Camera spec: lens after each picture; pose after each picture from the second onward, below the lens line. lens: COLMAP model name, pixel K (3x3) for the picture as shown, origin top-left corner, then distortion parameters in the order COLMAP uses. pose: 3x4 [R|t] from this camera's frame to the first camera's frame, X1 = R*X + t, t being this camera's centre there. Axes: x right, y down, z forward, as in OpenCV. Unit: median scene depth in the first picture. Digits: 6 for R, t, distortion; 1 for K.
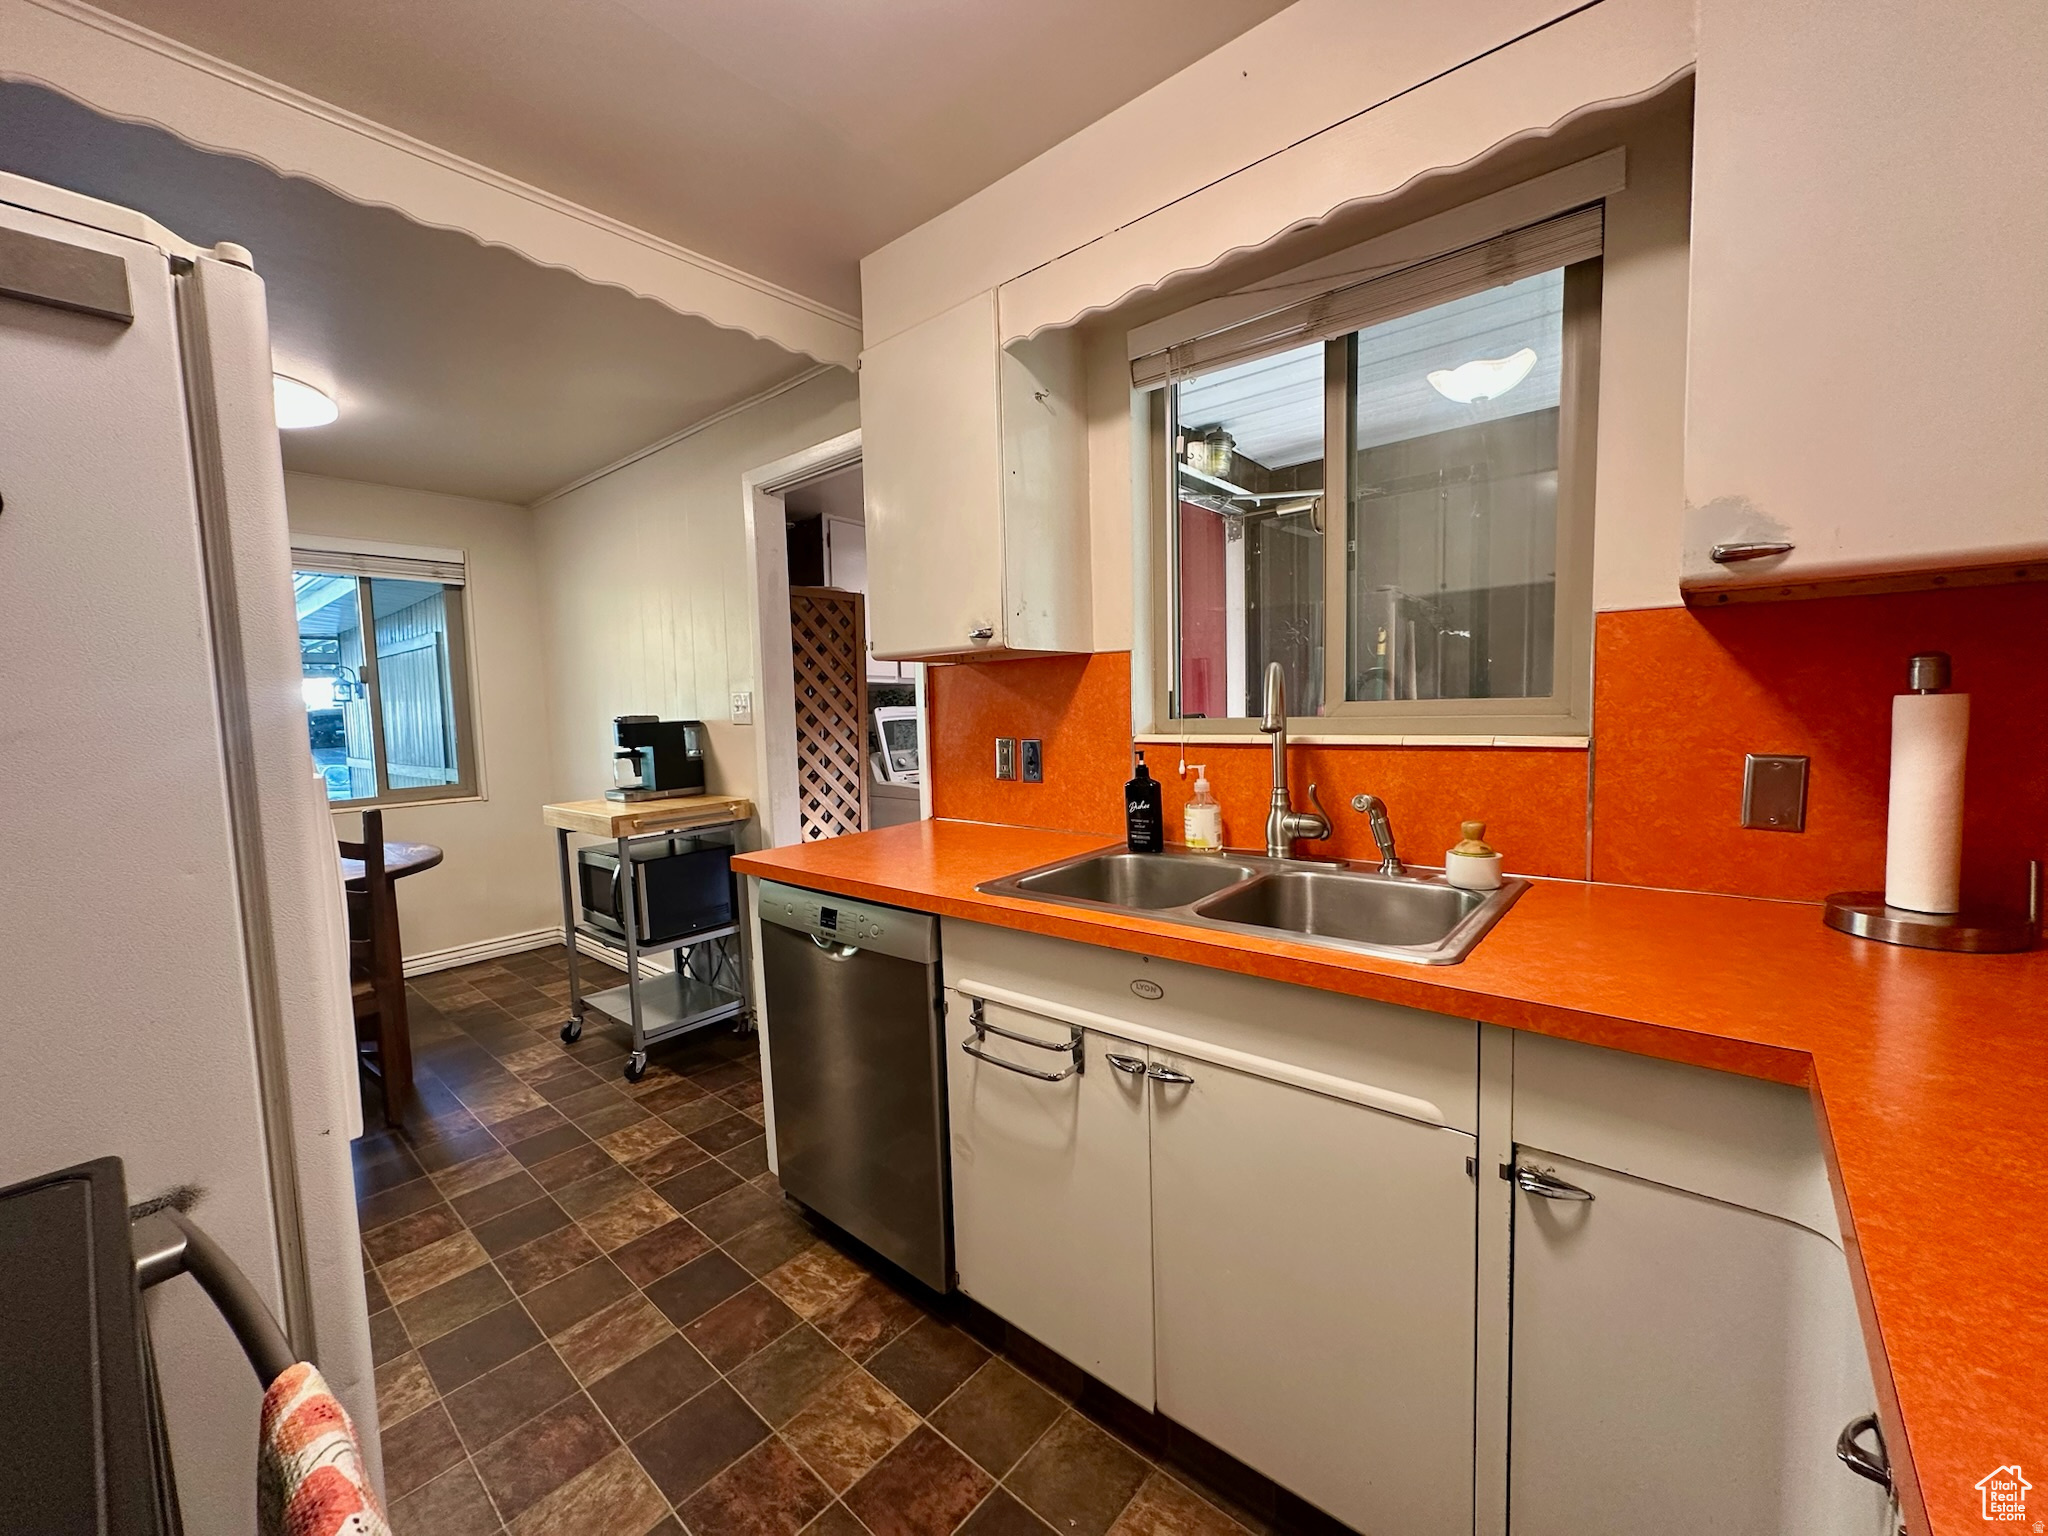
lens RADIAL K [[816.2, 0, 1023.6], [0, 816.2, 766.7], [0, 0, 1]] dist [-0.001041, -0.000219]
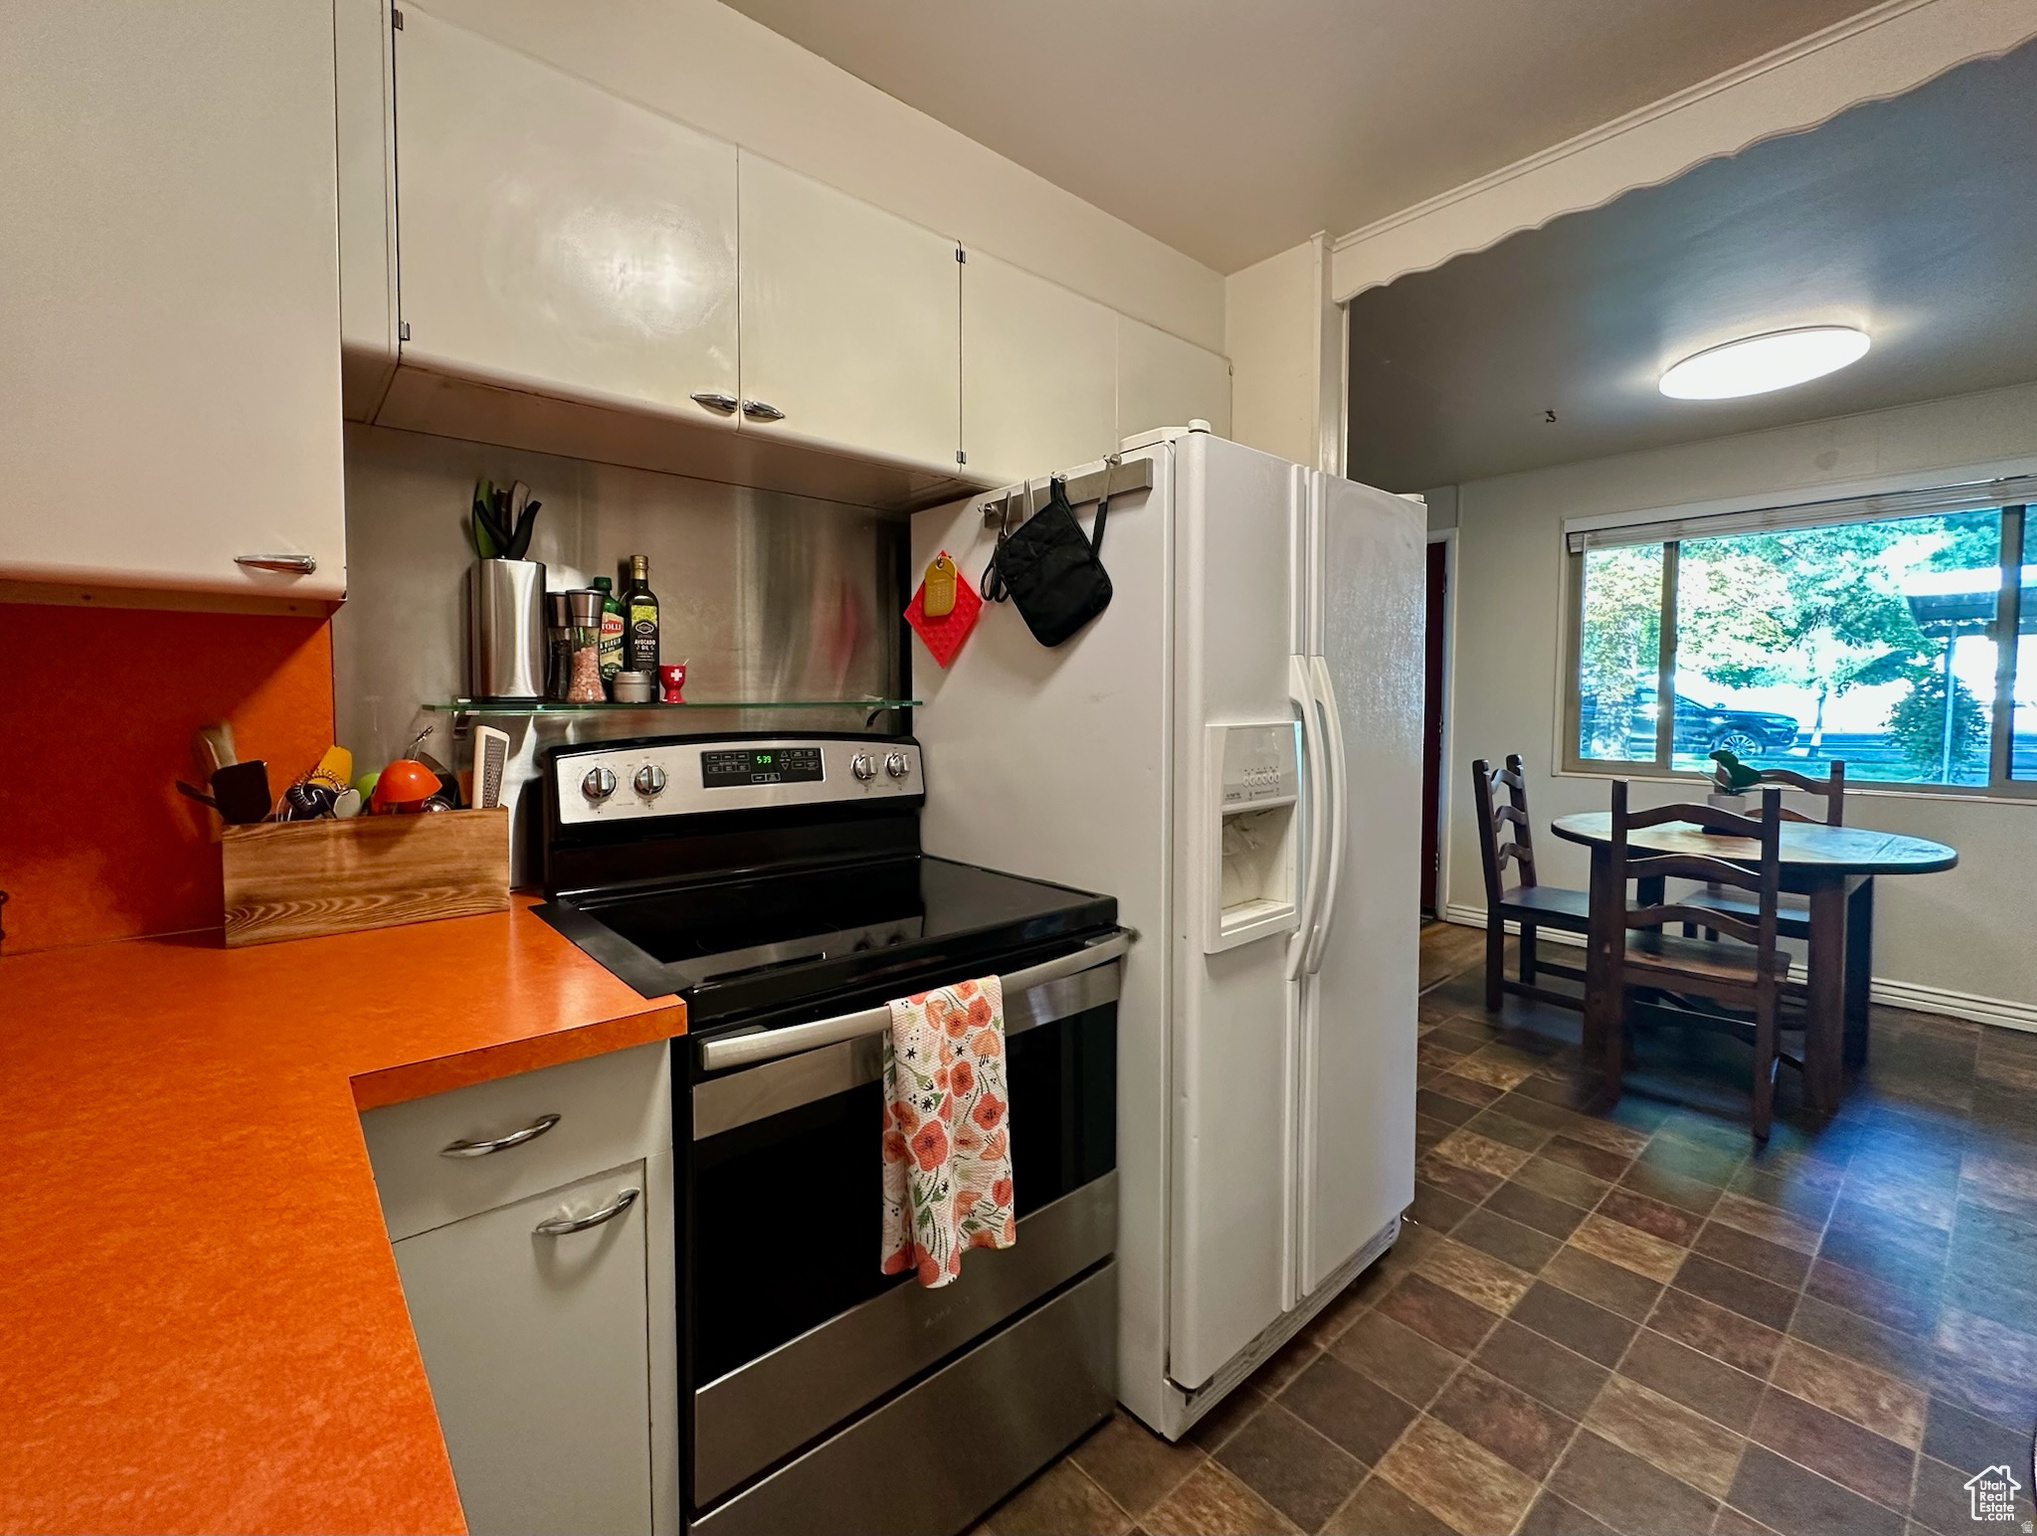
lens RADIAL K [[855.5, 0, 963.0], [0, 855.5, 731.0], [0, 0, 1]] dist [-0.001306, 0.000652]
pose [[-0.169965, 0.069771, -0.982977, 0.382193], [-0.068008, 0.994282, 0.082332, -0.035348], [0.983101, 0.080844, -0.164248, 0.338435]]
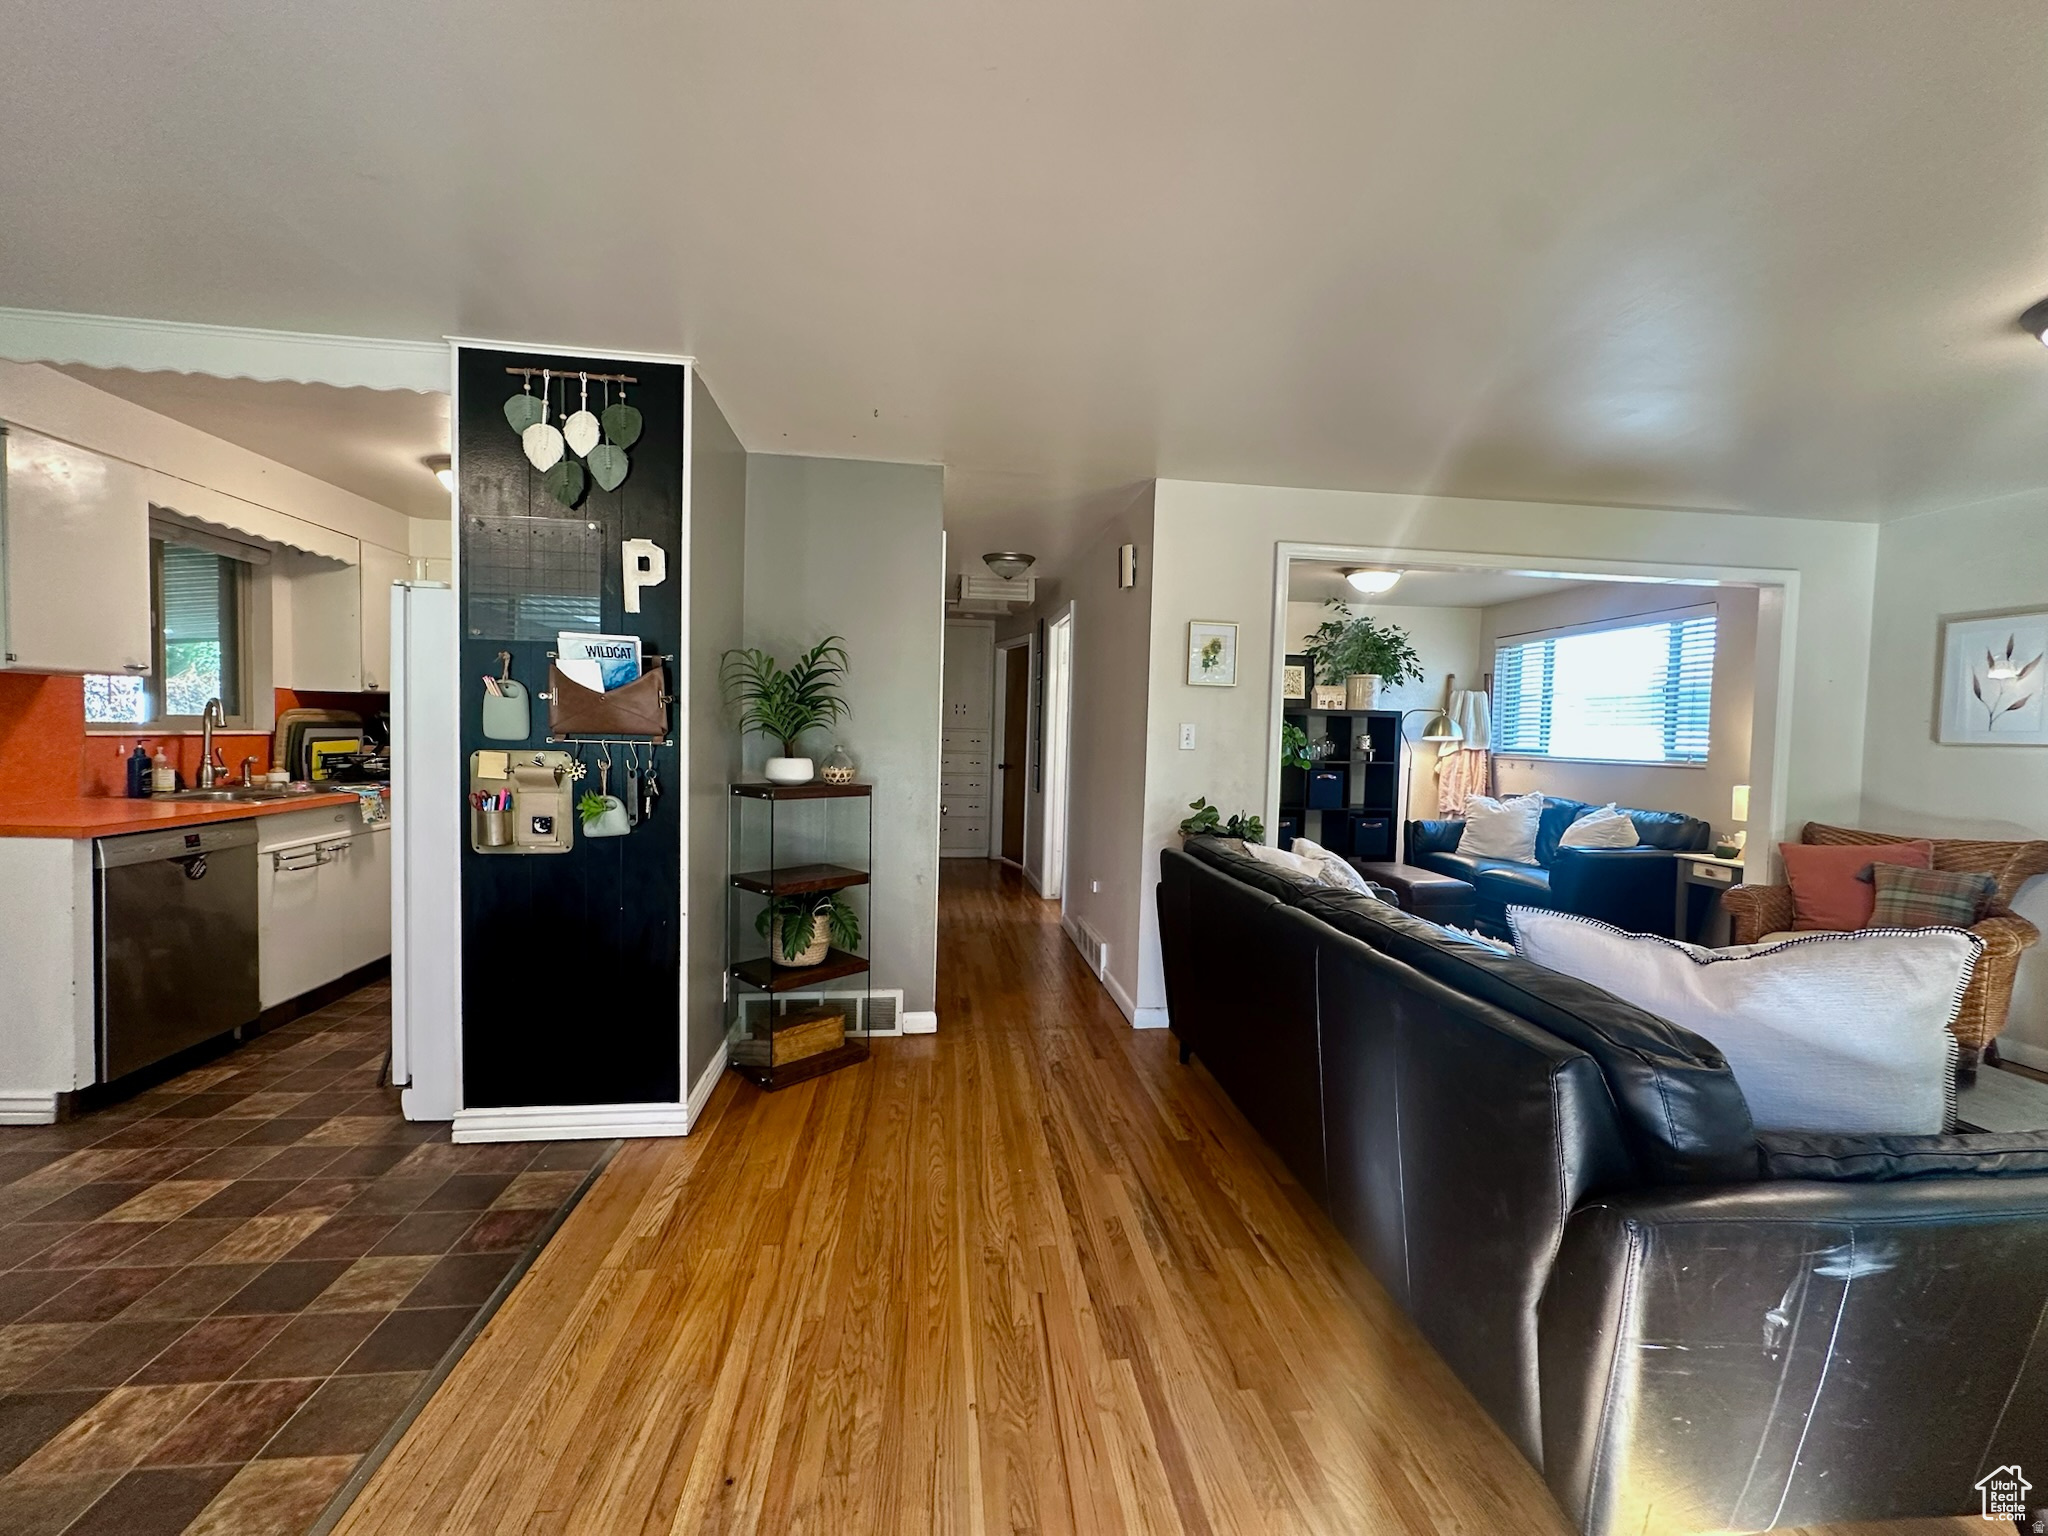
lens RADIAL K [[816.2, 0, 1018.0], [0, 816.2, 772.8], [0, 0, 1]] dist [-0.001041, -0.000219]
pose [[-0.736743, -0.024067, 0.675744, -2.343775], [0.047446, 0.995063, 0.087168, -0.011799], [-0.674506, 0.096282, -0.731964, 0.987523]]
